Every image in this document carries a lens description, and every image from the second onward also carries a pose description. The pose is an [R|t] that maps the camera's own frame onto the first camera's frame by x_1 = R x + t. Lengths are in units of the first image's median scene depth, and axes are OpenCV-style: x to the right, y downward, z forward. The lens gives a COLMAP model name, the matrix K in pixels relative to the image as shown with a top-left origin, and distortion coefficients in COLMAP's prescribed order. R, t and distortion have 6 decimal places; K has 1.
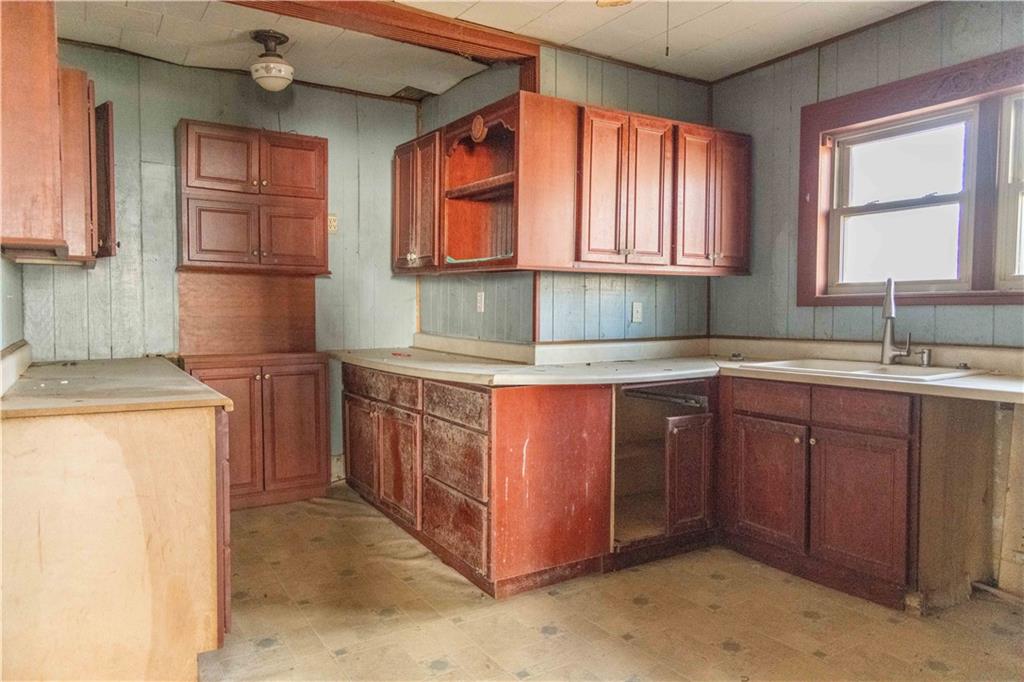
lens RADIAL K [[688.0, 0, 512.6], [0, 688.0, 347.3], [0, 0, 1]] dist [0.015259, -0.005088]
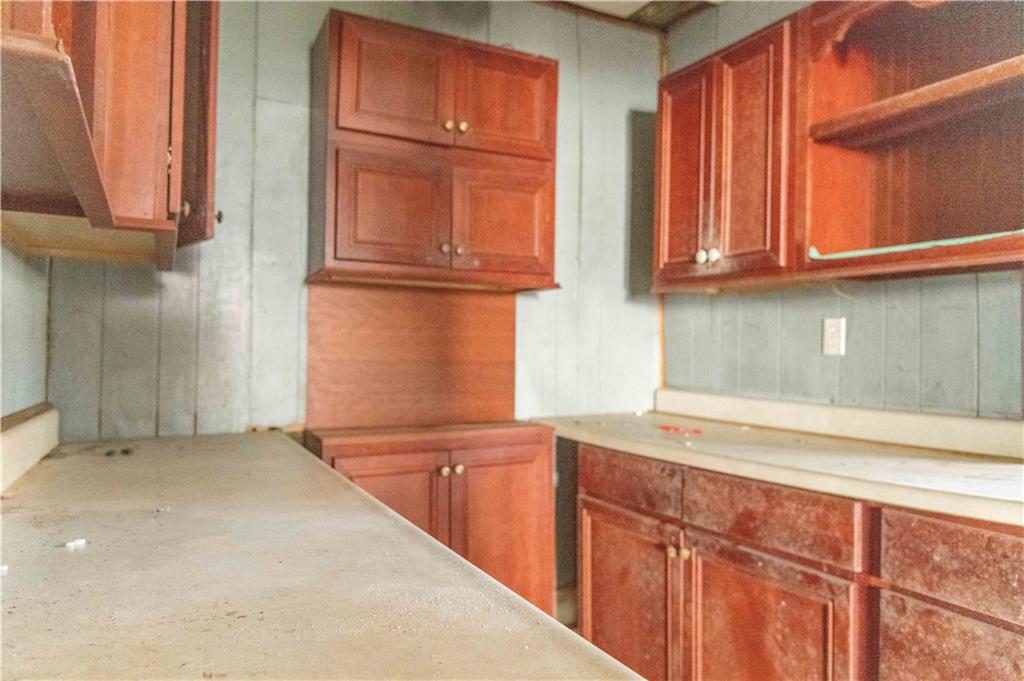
lens RADIAL K [[685.1, 0, 512.4], [0, 685.1, 347.2], [0, 0, 1]] dist [0.003449, -0.007646]
pose [[0.996485, 0.001677, -0.083750, -0.281632], [-0.007456, 0.997607, -0.068740, -0.018992], [0.083434, 0.069123, 0.994113, 0.471097]]
